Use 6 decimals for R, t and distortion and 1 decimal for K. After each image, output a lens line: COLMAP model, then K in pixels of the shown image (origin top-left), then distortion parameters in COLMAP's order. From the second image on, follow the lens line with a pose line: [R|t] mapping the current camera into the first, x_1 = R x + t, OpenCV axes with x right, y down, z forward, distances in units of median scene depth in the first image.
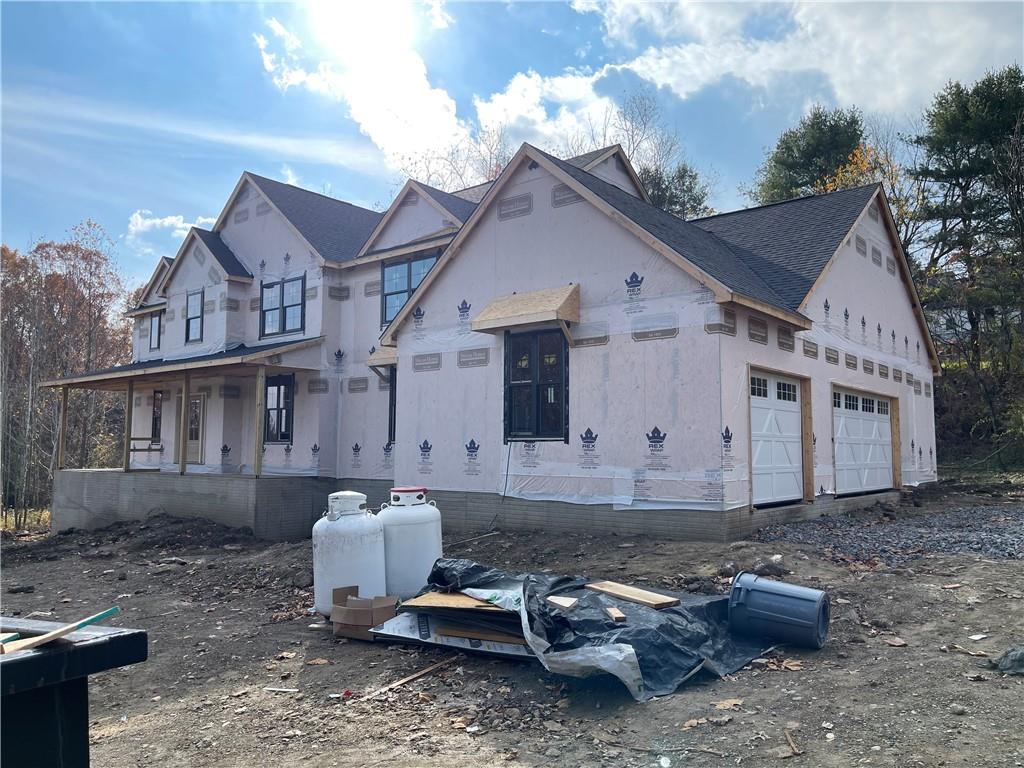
lens RADIAL K [[775.9, 0, 508.9], [0, 775.9, 383.2], [0, 0, 1]] dist [0.042312, -0.049533]
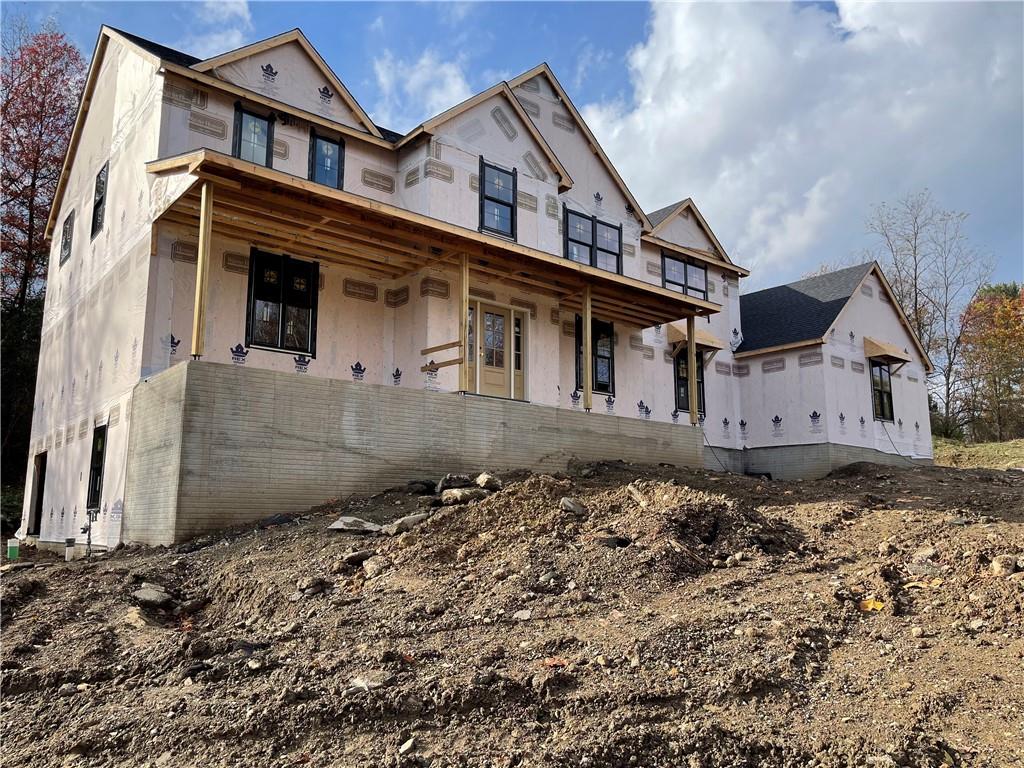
lens RADIAL K [[775.9, 0, 510.0], [0, 775.9, 384.6], [0, 0, 1]] dist [0.042312, -0.049533]
pose [[0.183935, 0.175273, 0.967185, -1.861657], [-0.081892, 0.983285, -0.162616, 0.349401], [-0.979521, -0.049294, 0.195214, 1.457971]]
